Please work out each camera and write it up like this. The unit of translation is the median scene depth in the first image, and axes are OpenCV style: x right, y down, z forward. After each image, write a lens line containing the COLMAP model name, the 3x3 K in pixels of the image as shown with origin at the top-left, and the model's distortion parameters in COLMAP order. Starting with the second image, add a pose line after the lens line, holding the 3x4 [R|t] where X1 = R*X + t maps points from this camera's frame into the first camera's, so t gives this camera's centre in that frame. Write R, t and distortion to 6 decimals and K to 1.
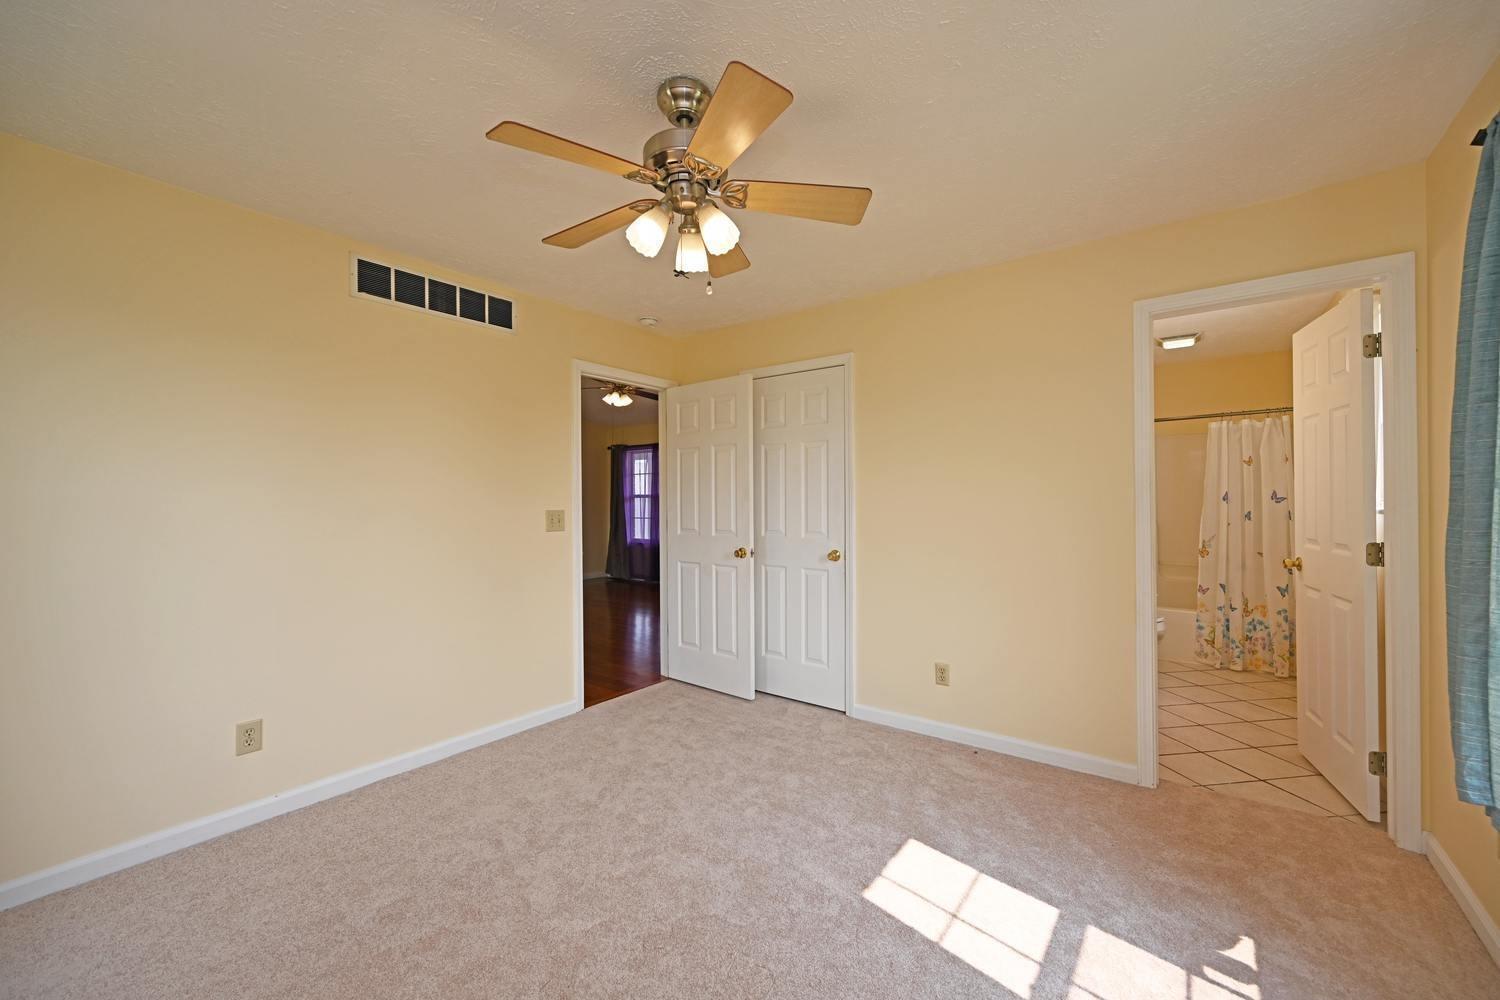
lens RADIAL K [[598.6, 0, 744.2], [0, 598.6, 494.3], [0, 0, 1]] dist [-0.000875, -0.000316]
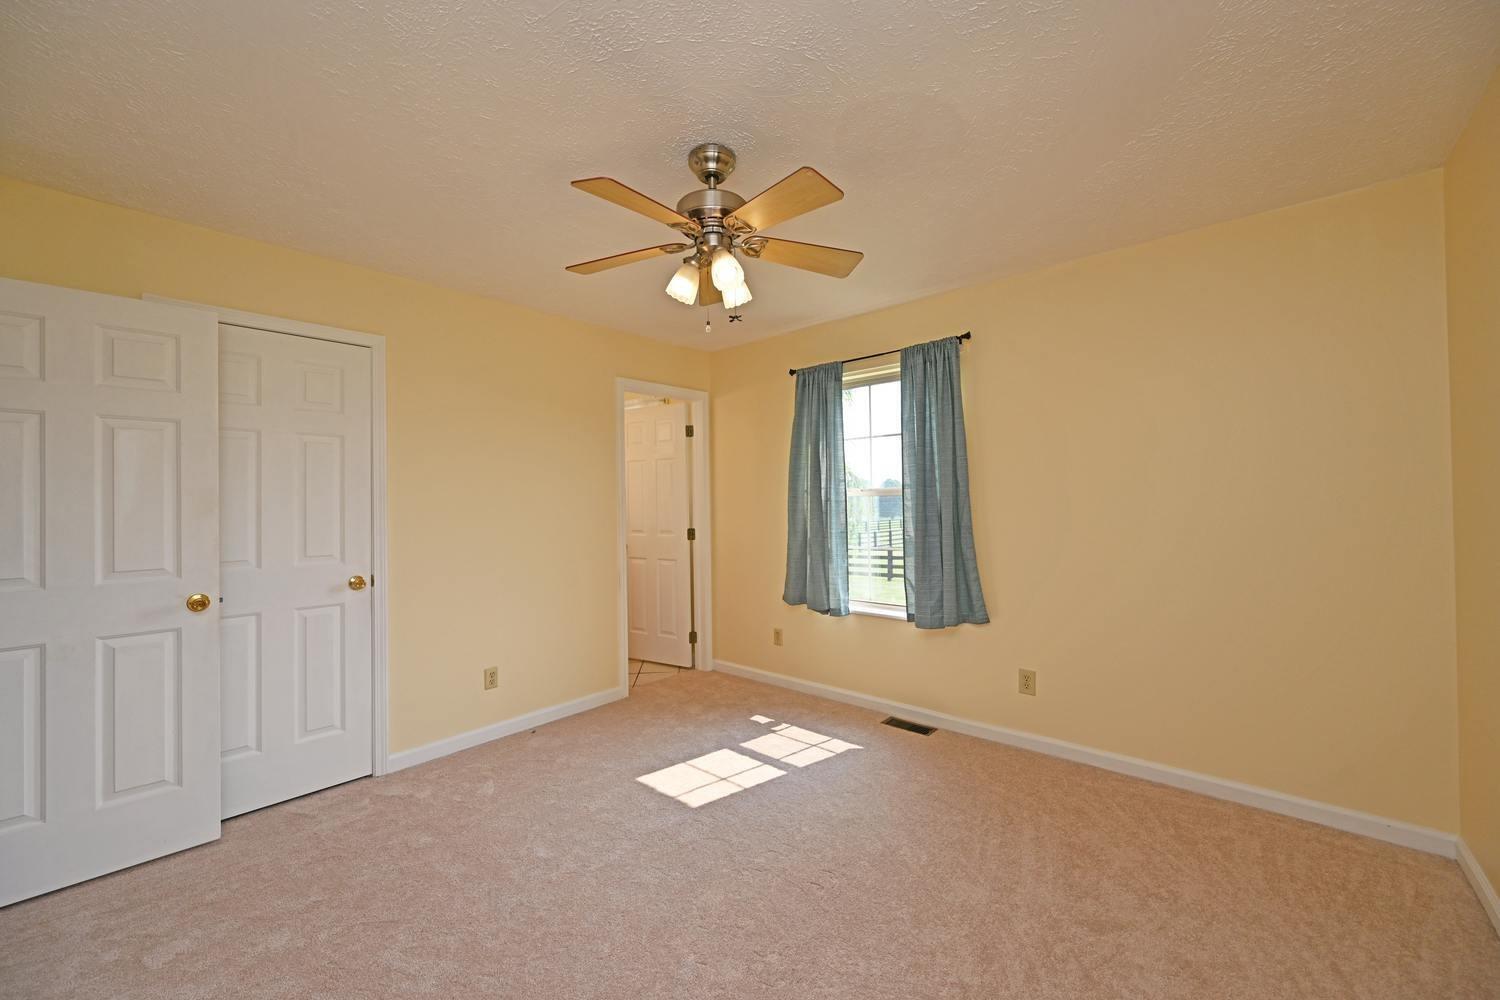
lens RADIAL K [[598.6, 0, 745.4], [0, 598.6, 496.8], [0, 0, 1]] dist [-0.000875, -0.000316]
pose [[0.062213, 0.017031, 0.997918, -0.663175], [0.013222, 0.999753, -0.017886, 0.009896], [-0.997975, 0.014307, 0.061972, 0.474871]]
